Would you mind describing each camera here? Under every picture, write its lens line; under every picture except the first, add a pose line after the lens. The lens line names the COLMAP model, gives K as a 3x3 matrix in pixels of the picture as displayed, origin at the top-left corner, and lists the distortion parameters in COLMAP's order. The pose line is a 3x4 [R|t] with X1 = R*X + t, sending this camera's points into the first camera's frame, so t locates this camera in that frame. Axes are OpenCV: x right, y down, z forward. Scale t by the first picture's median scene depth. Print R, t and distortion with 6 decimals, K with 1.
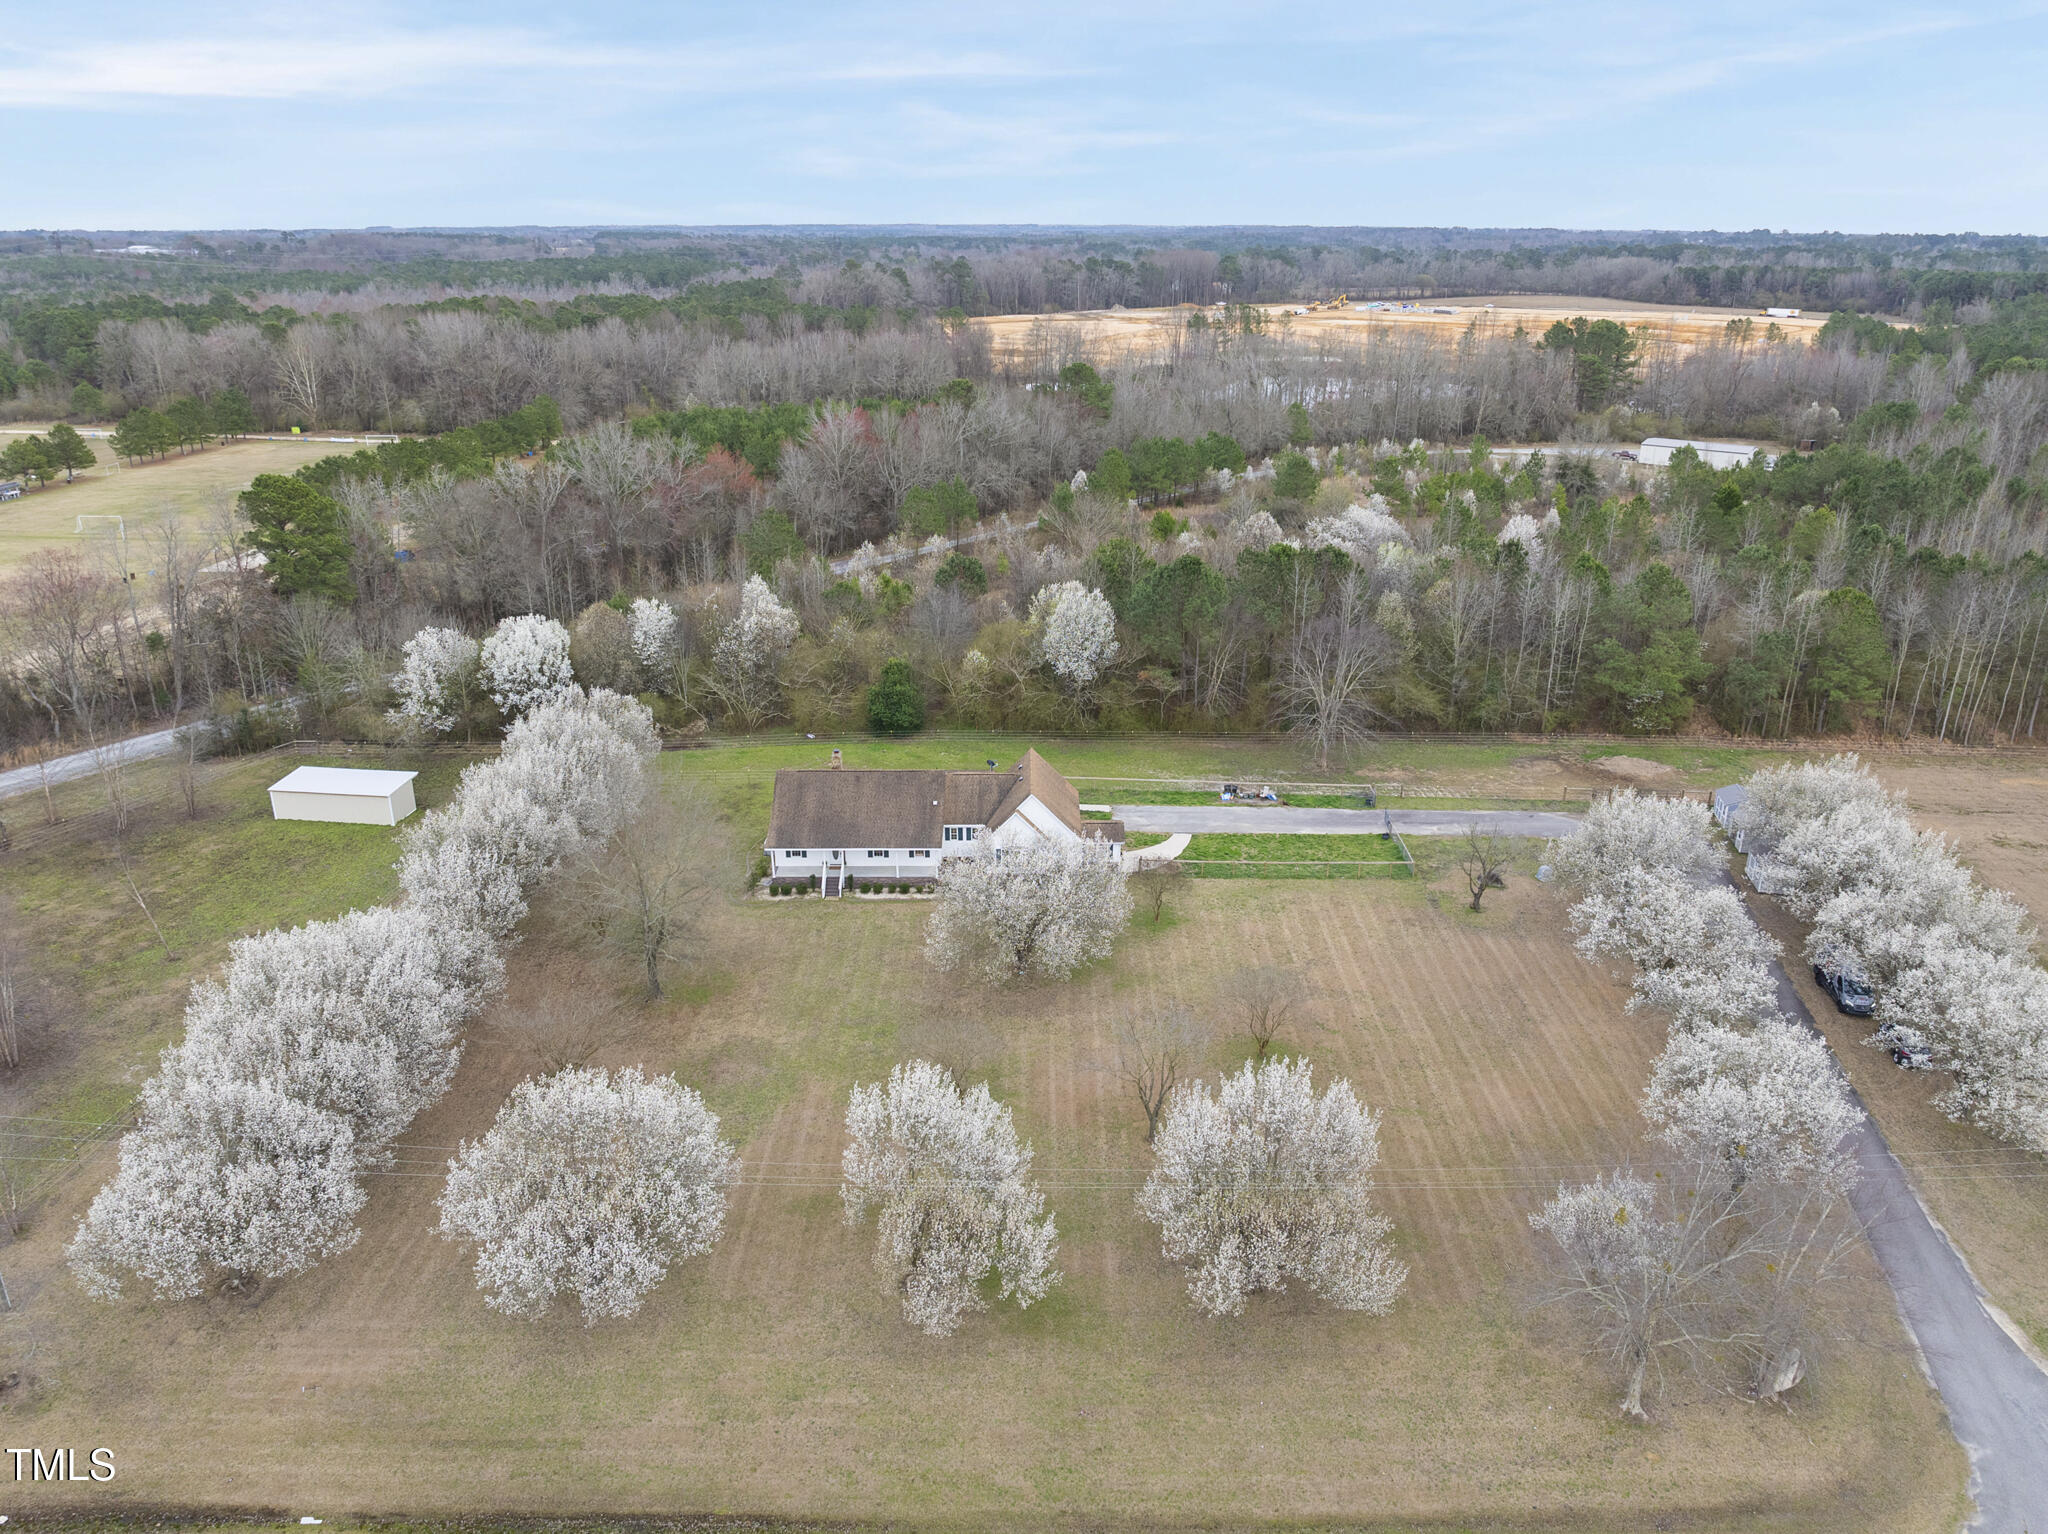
lens RADIAL K [[1461.4, 0, 1032.0], [0, 1461.4, 757.9], [0, 0, 1]] dist [-0.037412, 0.001022]
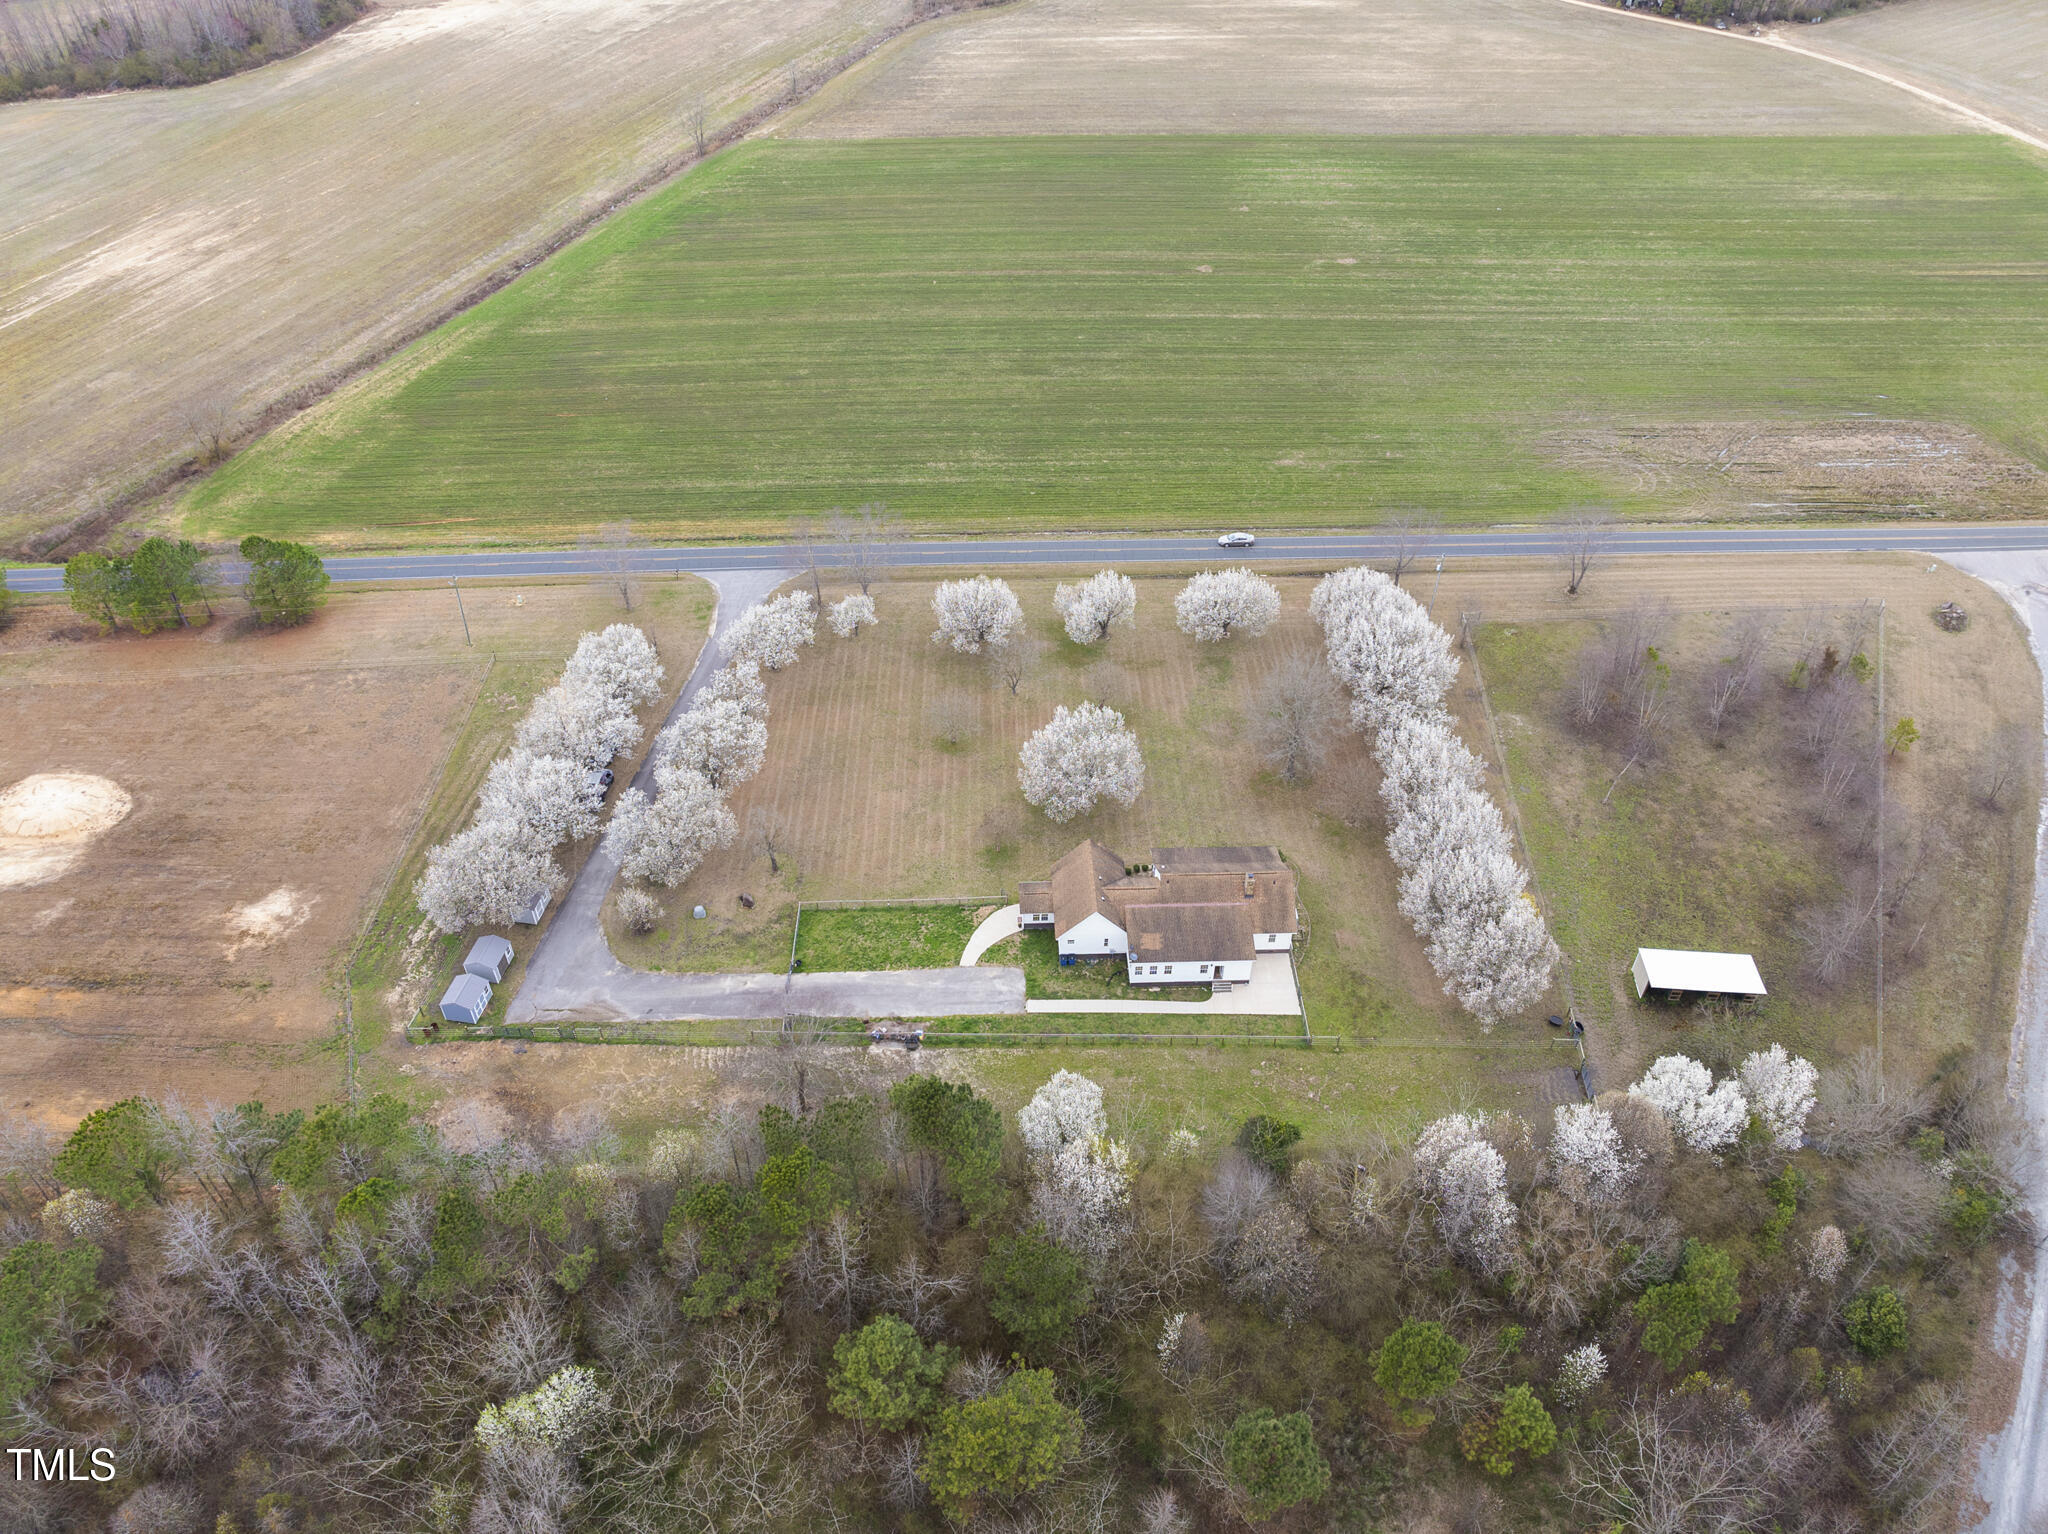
lens RADIAL K [[1442.2, 0, 1029.4], [0, 1442.2, 750.0], [0, 0, 1]] dist [-0.034231, -0.001760]
pose [[-0.999269, 0.013764, -0.035654, 0.078851], [-0.024139, 0.495986, 0.867995, -0.910415], [0.029631, 0.868221, -0.495292, 1.229080]]
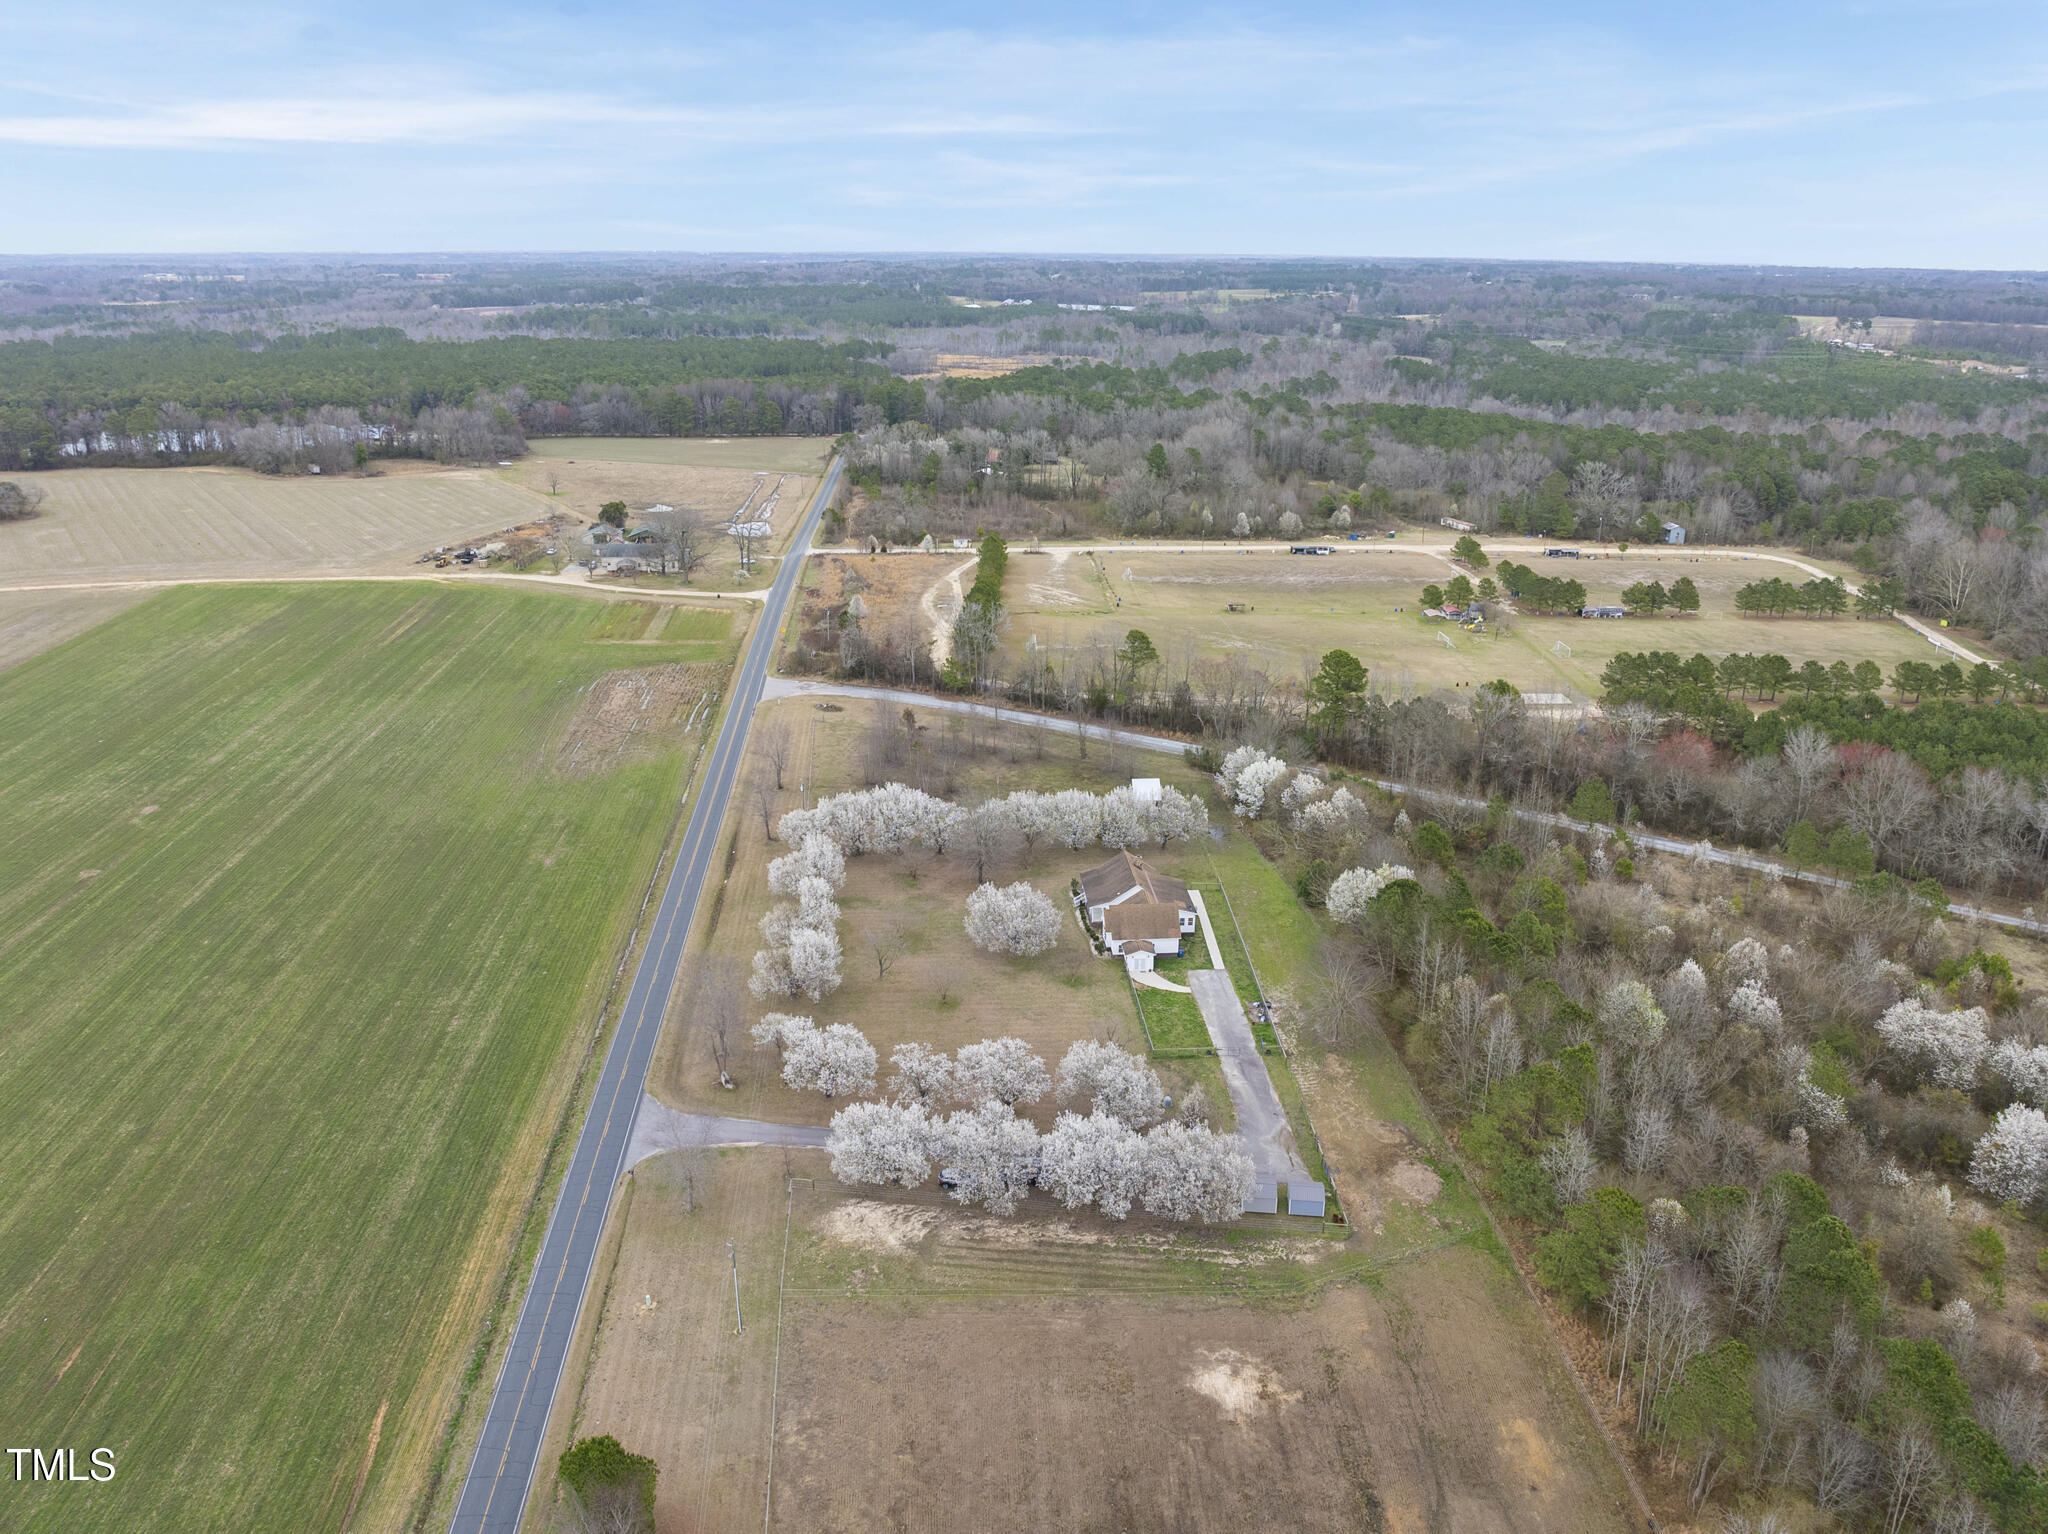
lens RADIAL K [[1439.3, 0, 1031.4], [0, 1439.3, 755.4], [0, 0, 1]] dist [-0.032053, -0.009296]
pose [[0.083114, 0.332852, -0.939309, 1.340686], [-0.349722, 0.892365, 0.285272, -0.516127], [0.933160, 0.304787, 0.190574, 0.366632]]
